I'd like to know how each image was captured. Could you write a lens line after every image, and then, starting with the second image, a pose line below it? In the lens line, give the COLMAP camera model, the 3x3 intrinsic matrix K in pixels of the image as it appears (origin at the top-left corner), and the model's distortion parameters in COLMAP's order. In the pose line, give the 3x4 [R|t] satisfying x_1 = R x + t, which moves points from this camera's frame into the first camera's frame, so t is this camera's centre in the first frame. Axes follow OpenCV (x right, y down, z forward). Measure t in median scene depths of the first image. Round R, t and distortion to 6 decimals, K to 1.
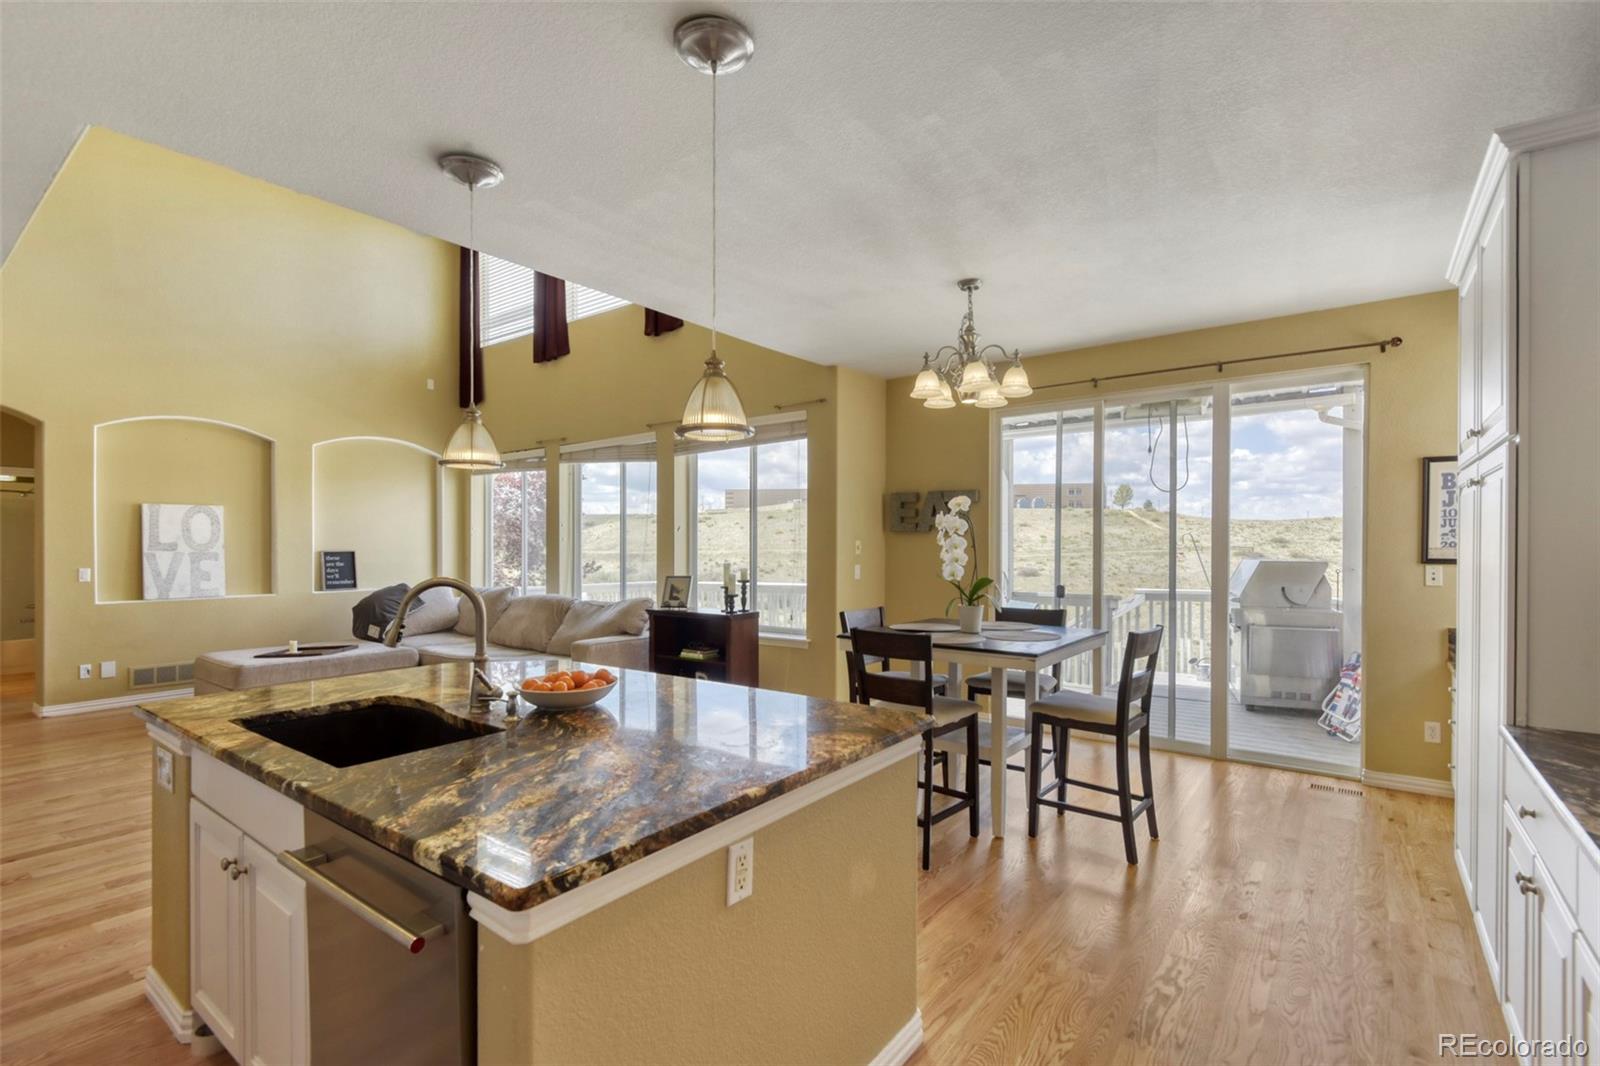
lens RADIAL K [[740.1, 0, 807.3], [0, 740.1, 532.7], [0, 0, 1]] dist [0.016345, -0.011971]
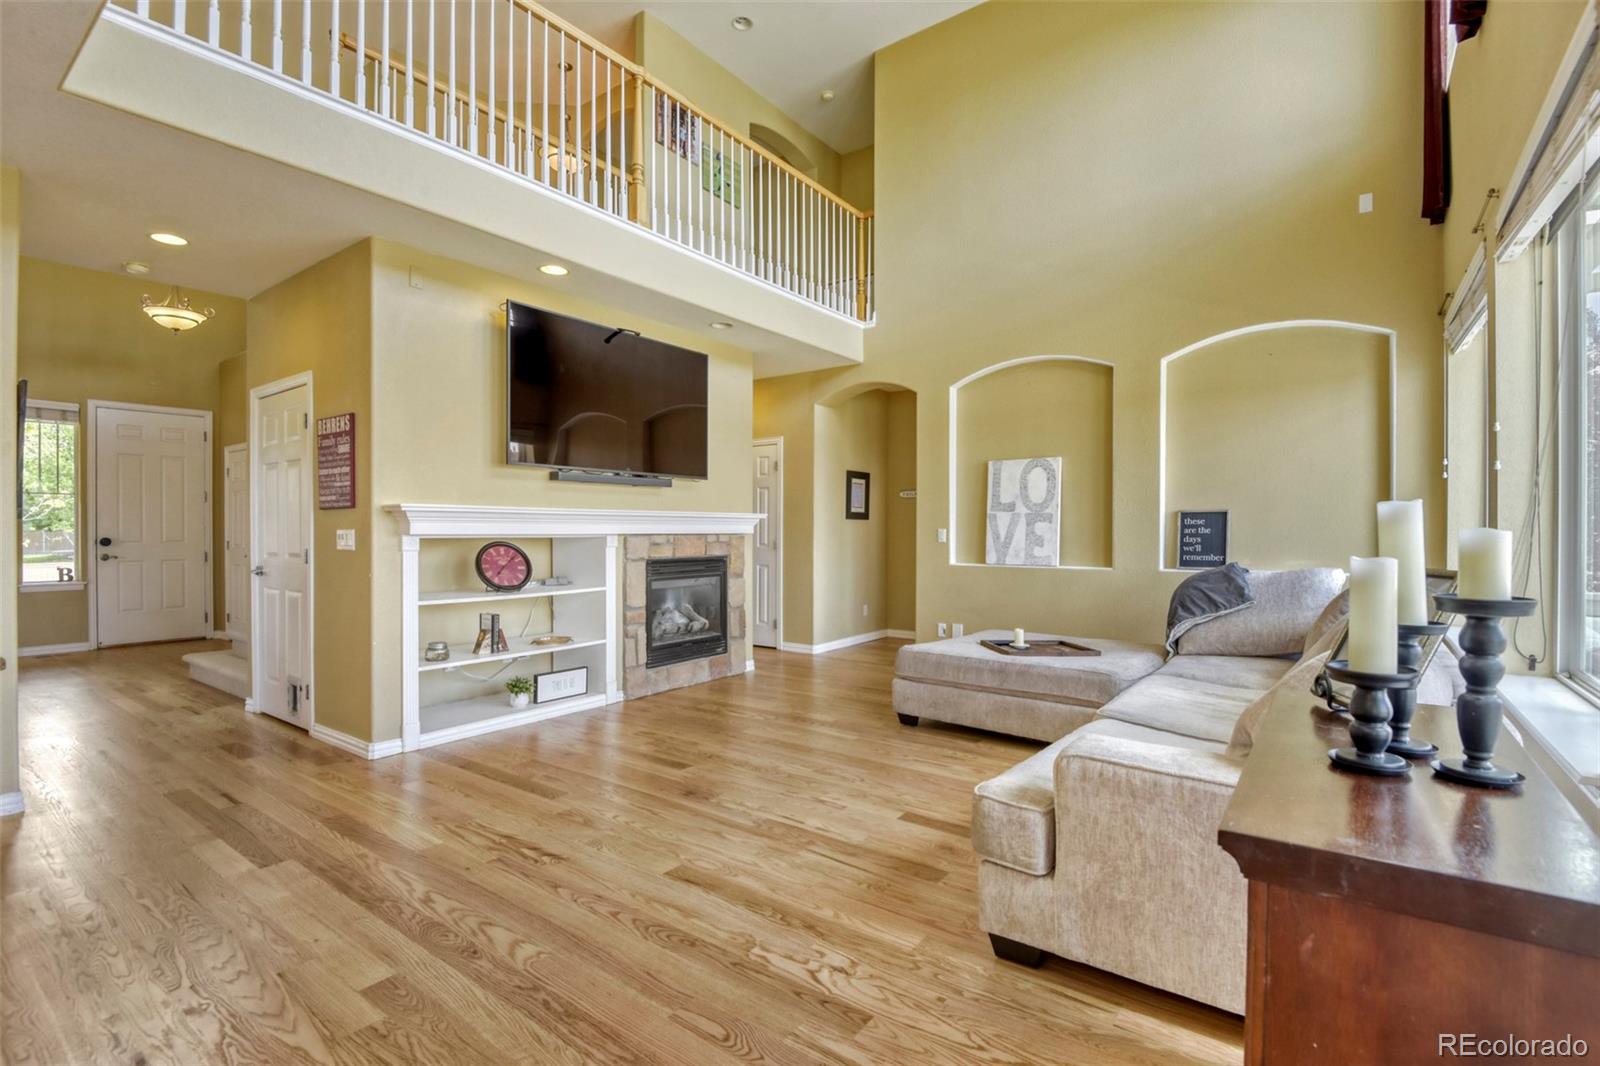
lens RADIAL K [[740.1, 0, 796.2], [0, 740.1, 531.0], [0, 0, 1]] dist [0.016345, -0.011971]
pose [[0.000734, 0.006355, -0.999980, 0.040521], [0.016421, 0.999845, 0.006366, 0.036928], [0.999865, -0.016426, 0.000629, 0.723211]]
